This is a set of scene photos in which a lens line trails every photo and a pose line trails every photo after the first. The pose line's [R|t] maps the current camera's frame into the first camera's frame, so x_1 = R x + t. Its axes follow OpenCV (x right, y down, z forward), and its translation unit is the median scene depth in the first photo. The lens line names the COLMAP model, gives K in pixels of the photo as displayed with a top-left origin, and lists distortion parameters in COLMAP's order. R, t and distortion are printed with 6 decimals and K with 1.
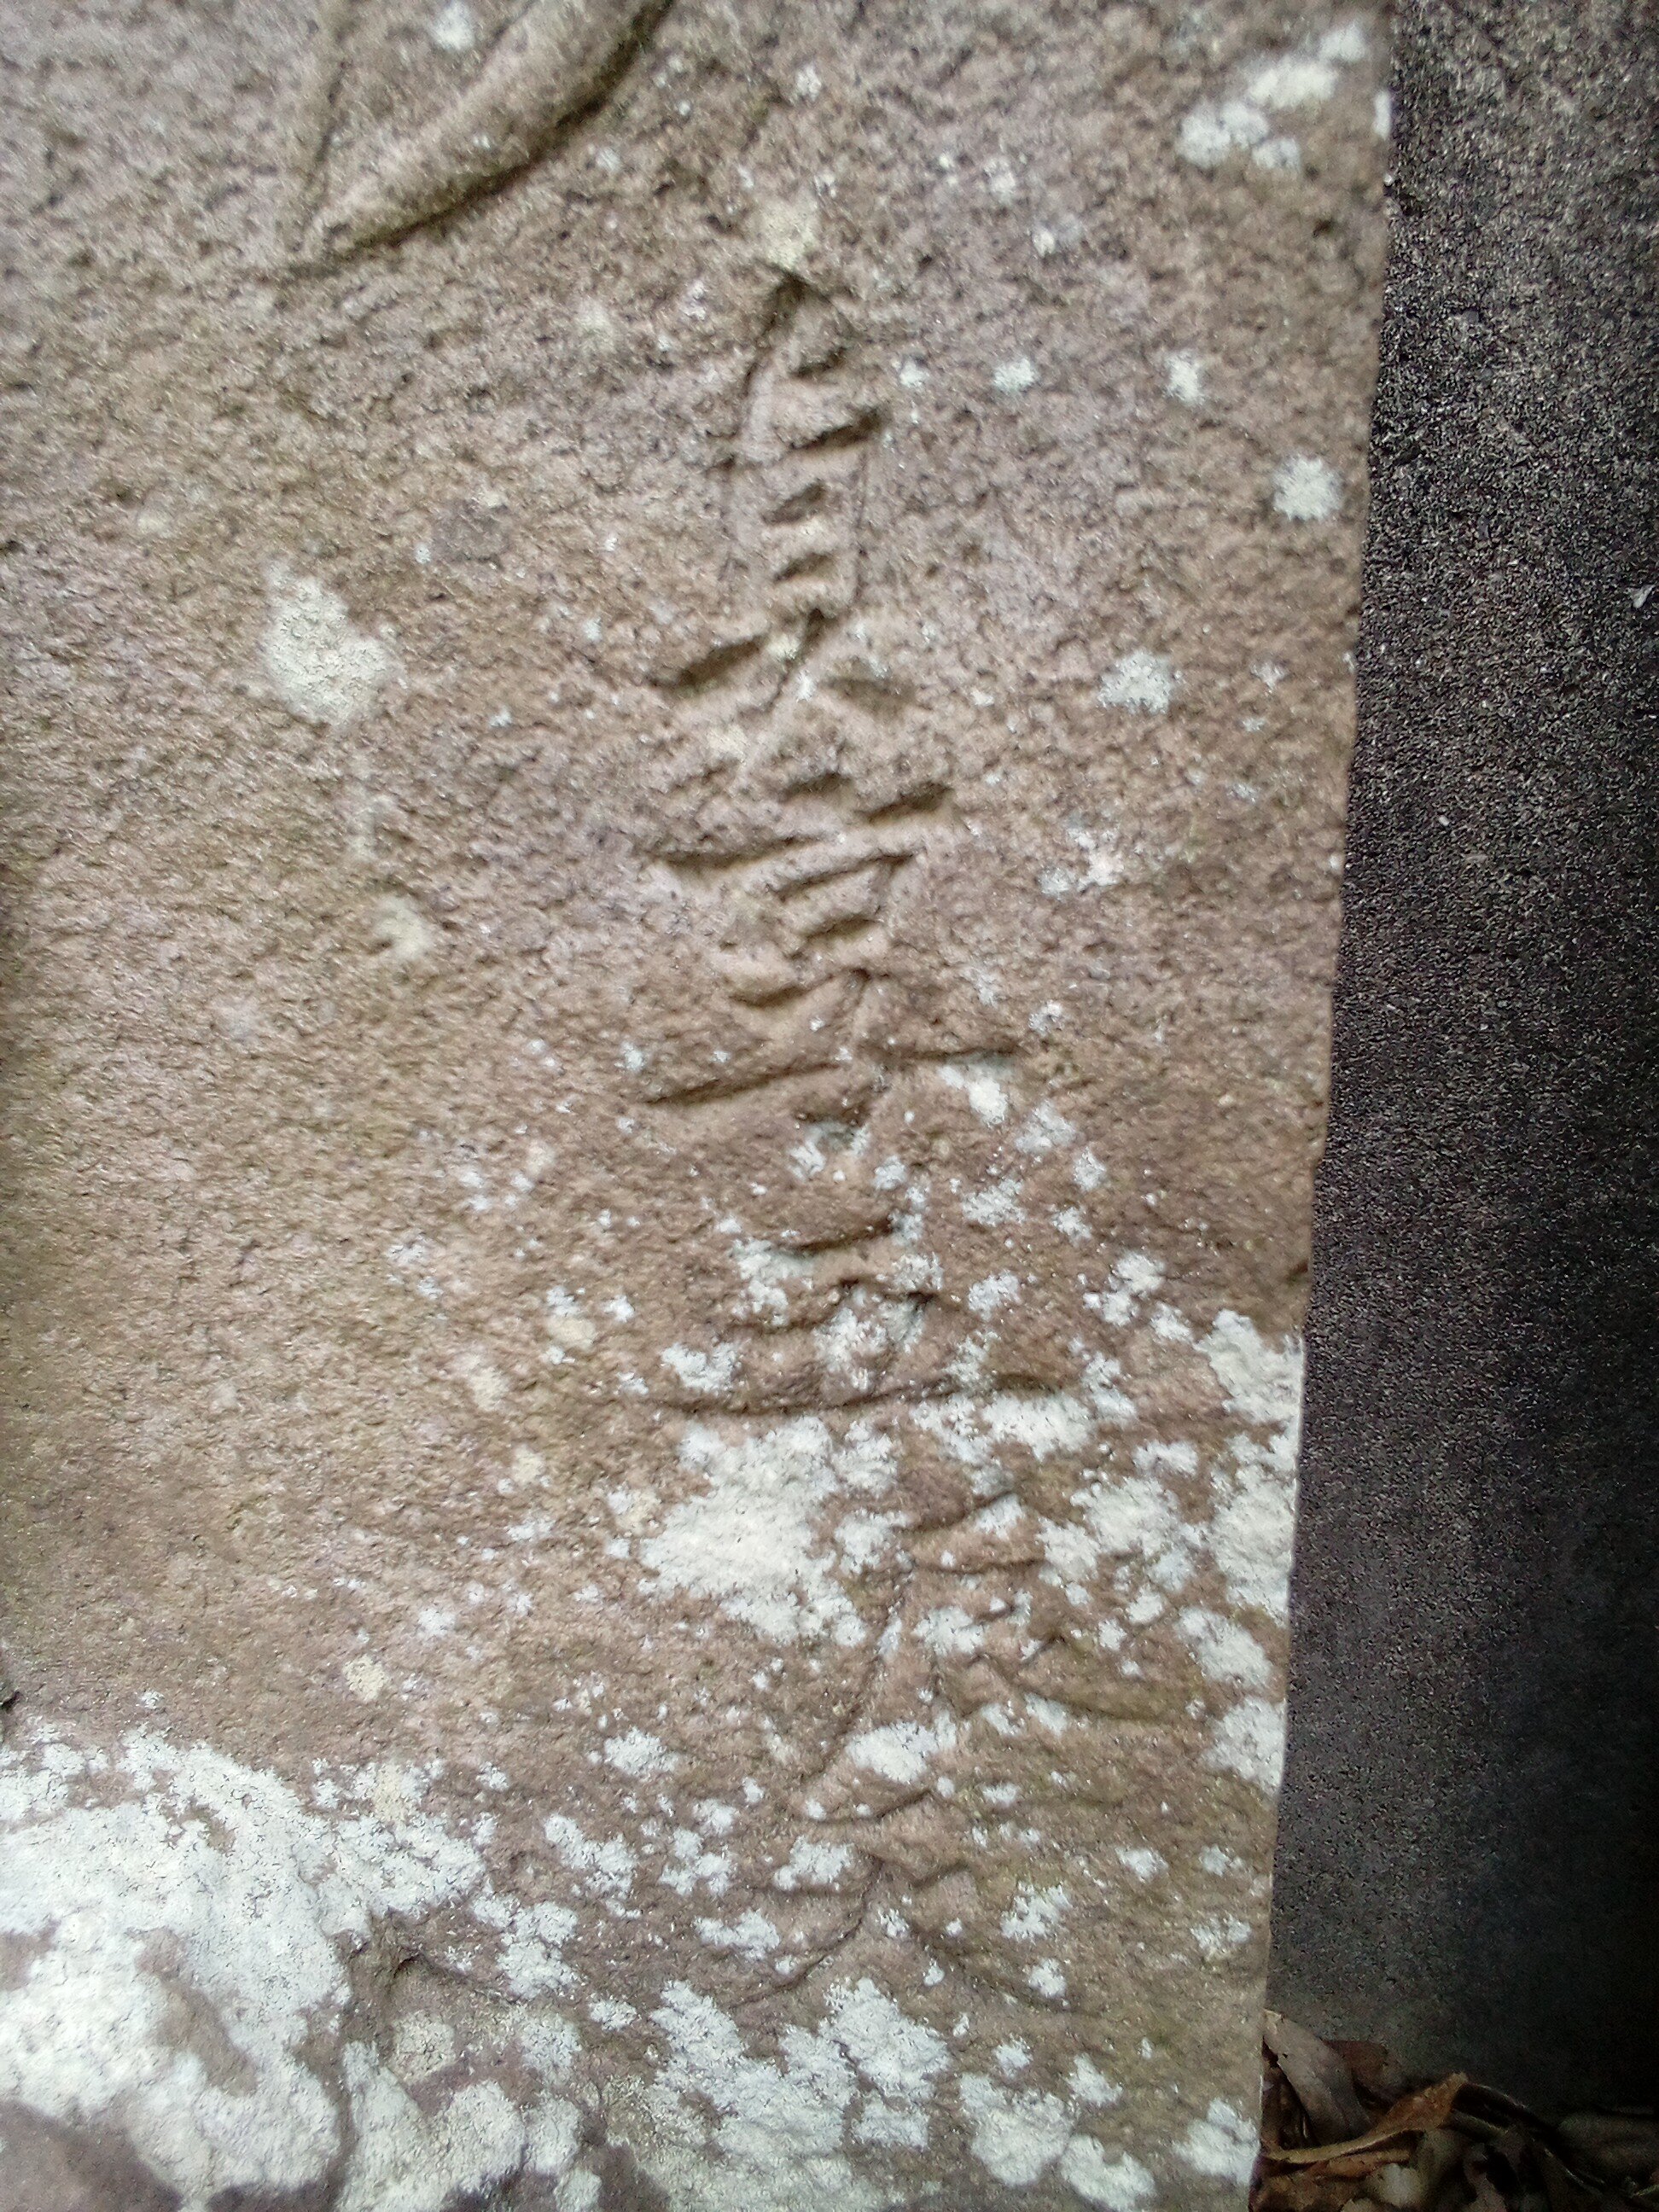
lens RADIAL K [[1827.8, 0, 831.2], [0, 1827.8, 1115.4], [0, 0, 1]] dist [0.065546, -0.100187]
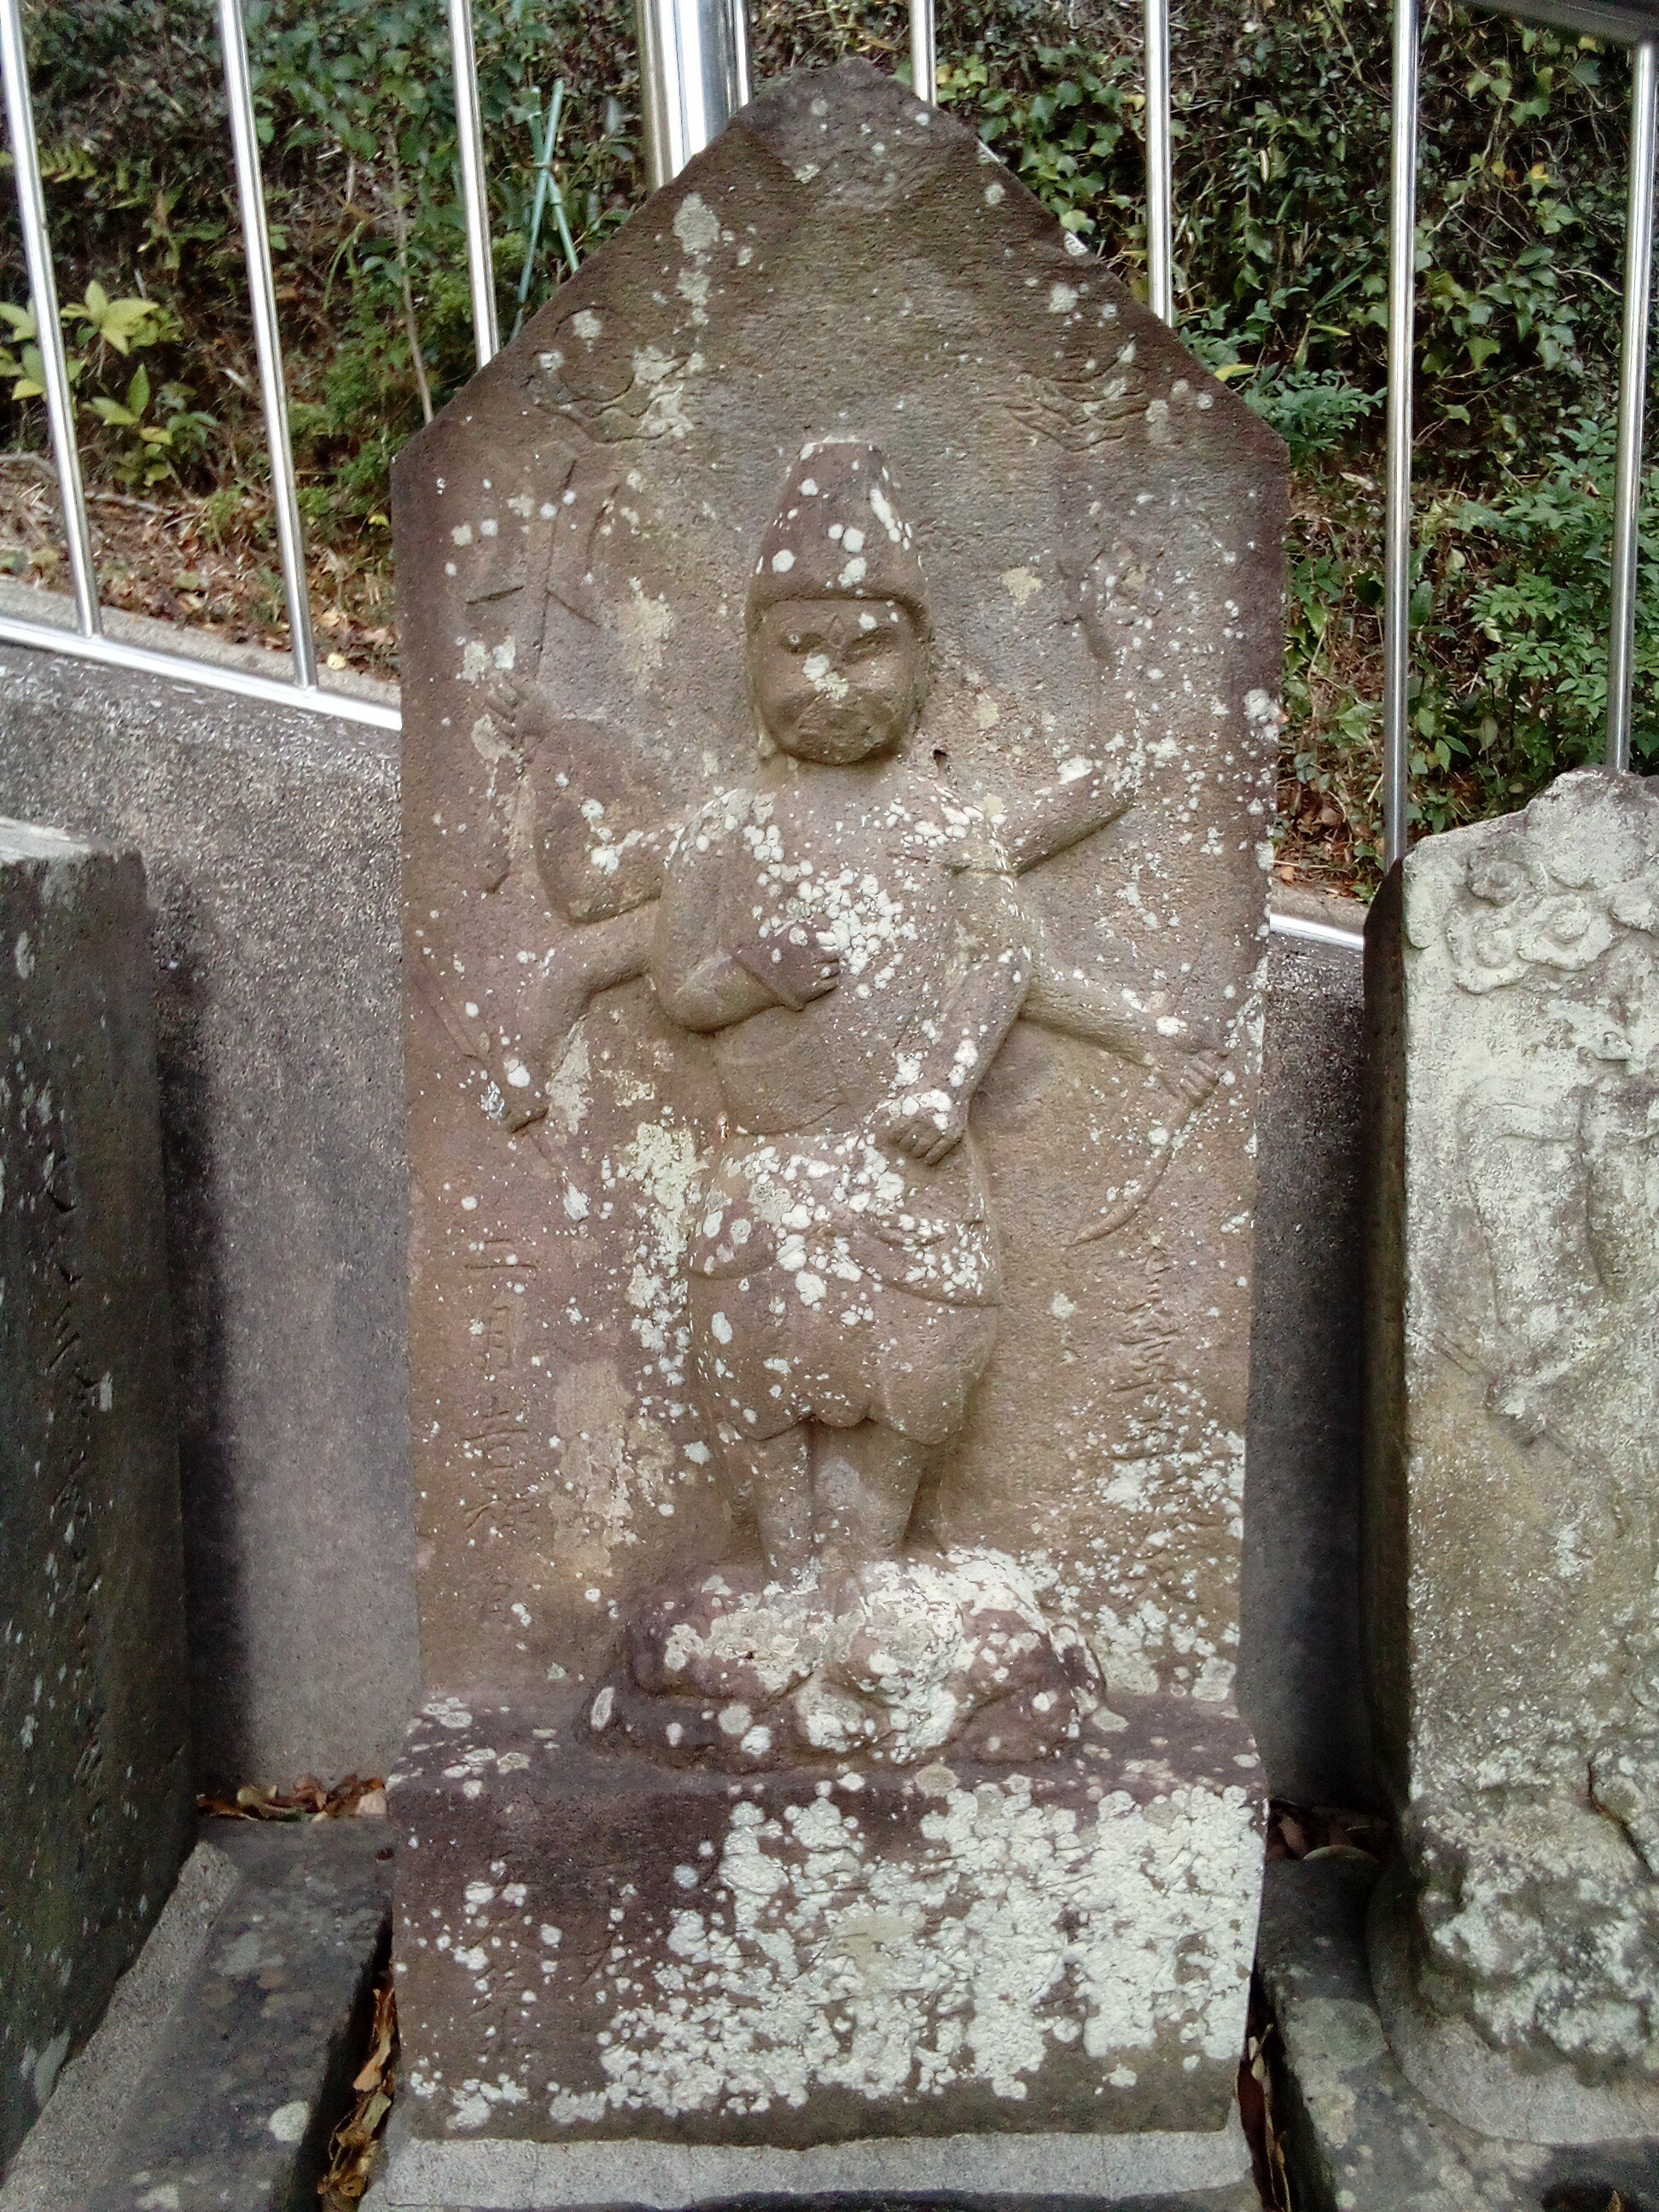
lens RADIAL K [[1827.8, 0, 827.2], [0, 1827.8, 1111.8], [0, 0, 1]] dist [0.065546, -0.100187]
pose [[0.988388, -0.002505, 0.151932, -1.493938], [0.028075, 0.985660, -0.166391, 0.047123], [-0.149337, 0.168724, 0.974285, -3.537763]]
